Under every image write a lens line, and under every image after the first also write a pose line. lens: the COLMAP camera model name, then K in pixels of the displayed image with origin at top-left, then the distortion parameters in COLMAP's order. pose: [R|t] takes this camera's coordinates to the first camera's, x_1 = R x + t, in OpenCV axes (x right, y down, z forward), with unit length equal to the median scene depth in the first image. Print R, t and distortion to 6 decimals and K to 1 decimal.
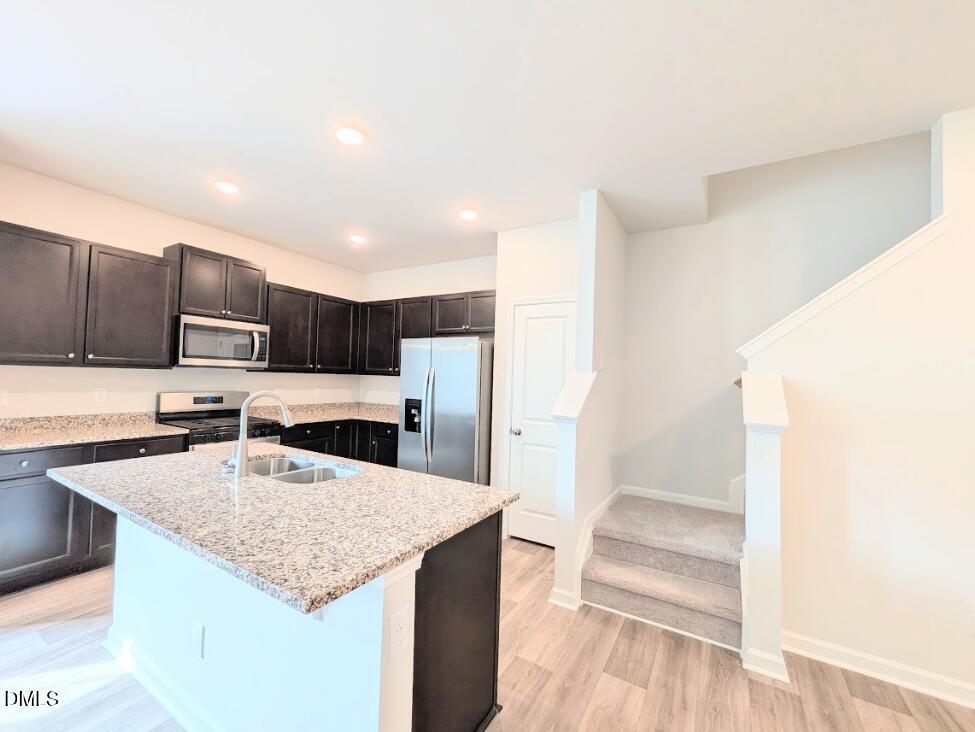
lens RADIAL K [[404.3, 0, 480.9], [0, 404.3, 366.4], [0, 0, 1]] dist [0.002132, 0.000051]
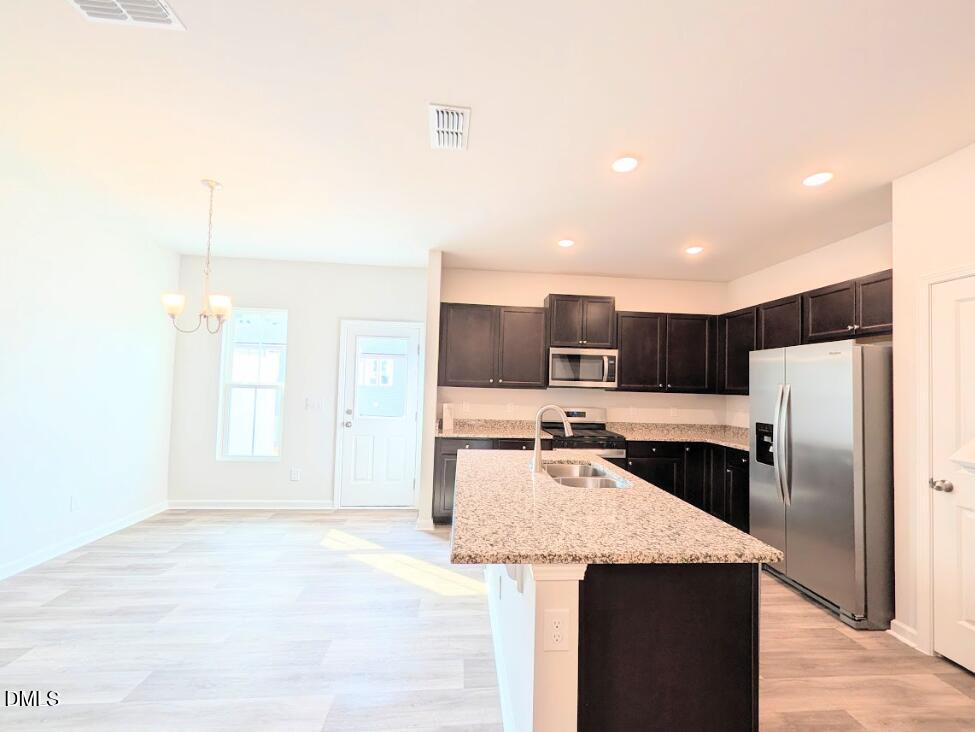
lens RADIAL K [[403.9, 0, 491.4], [0, 403.9, 372.1], [0, 0, 1]] dist [0.000429, -0.000123]
pose [[0.587527, -0.042762, -0.808074, 0.196853], [0.010788, 0.998928, -0.045018, 0.008360], [0.809132, 0.017731, 0.587359, 0.076409]]
